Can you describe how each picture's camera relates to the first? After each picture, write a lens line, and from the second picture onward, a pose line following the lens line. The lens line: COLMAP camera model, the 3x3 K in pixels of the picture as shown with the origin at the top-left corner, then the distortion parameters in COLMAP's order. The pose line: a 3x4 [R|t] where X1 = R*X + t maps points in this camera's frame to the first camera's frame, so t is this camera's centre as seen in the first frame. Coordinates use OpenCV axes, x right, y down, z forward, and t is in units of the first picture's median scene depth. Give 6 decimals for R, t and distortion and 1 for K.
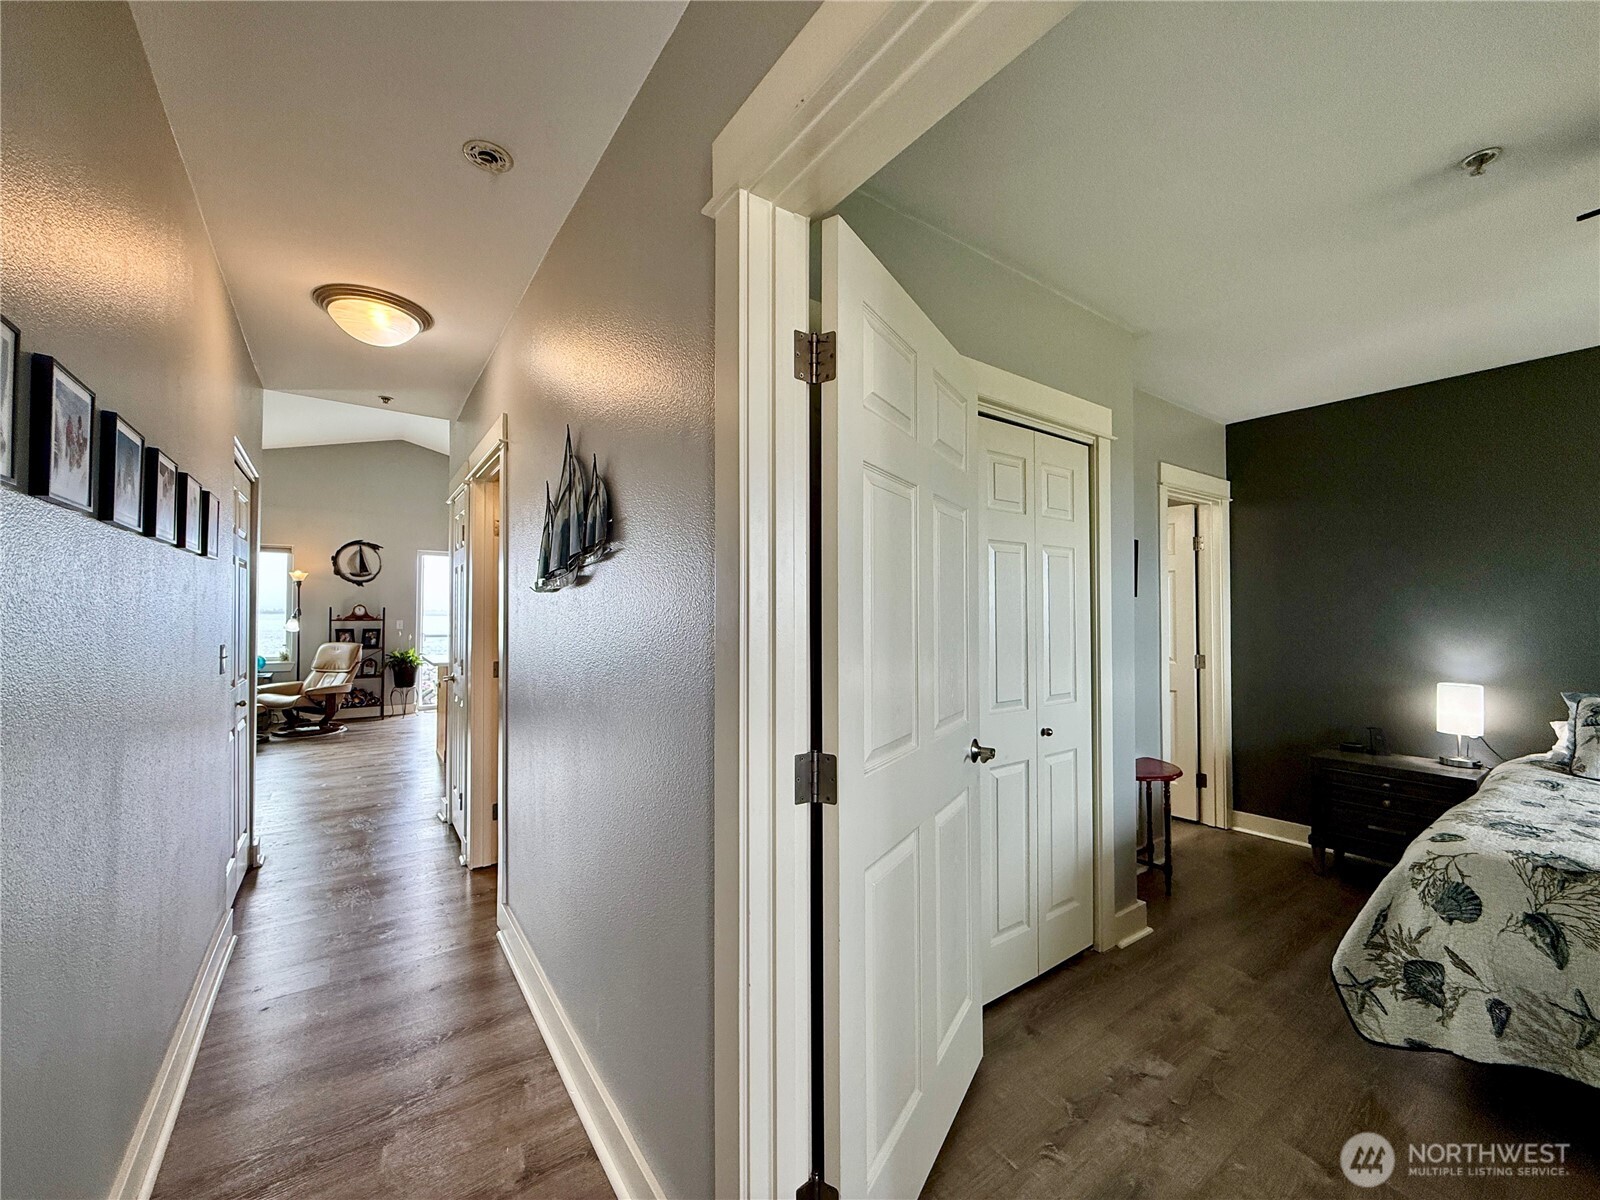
lens RADIAL K [[636.6, 0, 797.8], [0, 636.6, 602.4], [0, 0, 1]] dist [0.000265, 0.000061]
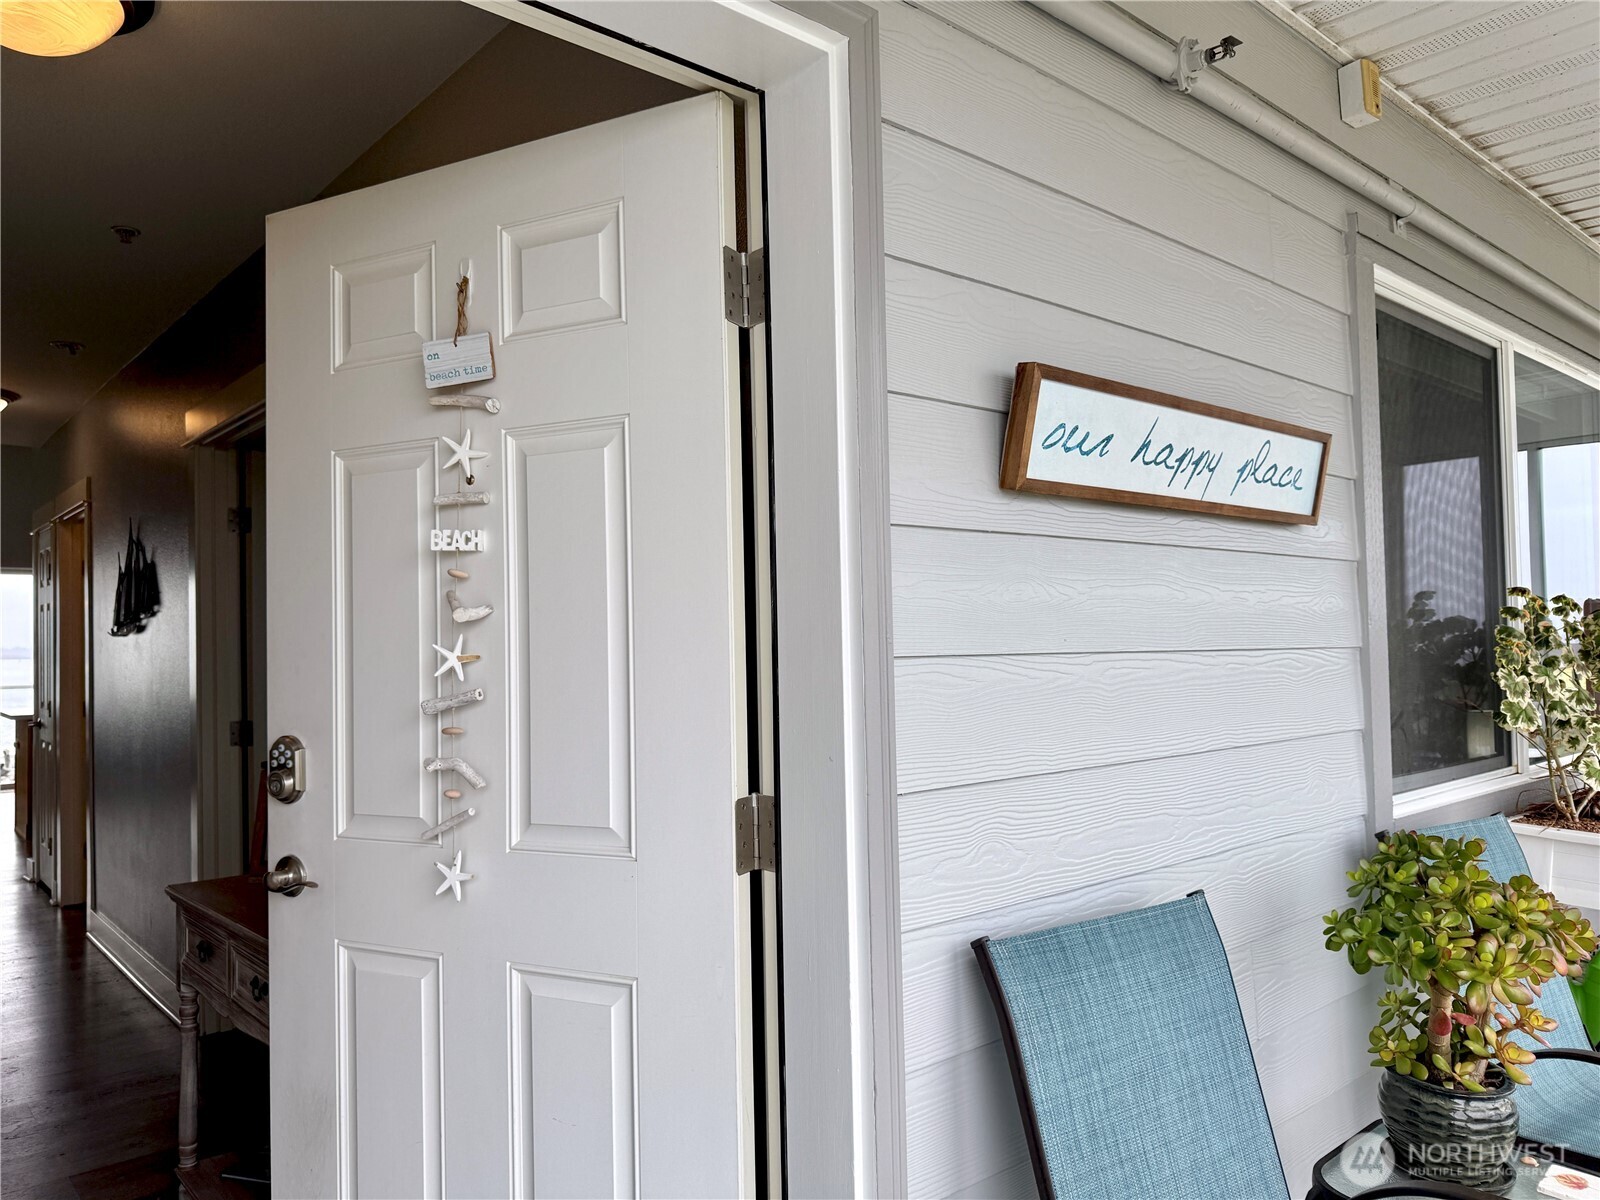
lens RADIAL K [[1127.3, 0, 808.6], [0, 1127.3, 598.5], [0, 0, 1]] dist [-0.021900, 0.008173]
pose [[0.993130, -0.018709, 0.115510, 0.214254], [0.020758, 0.999647, -0.016562, -0.007618], [-0.115159, 0.018846, 0.993168, -0.415033]]
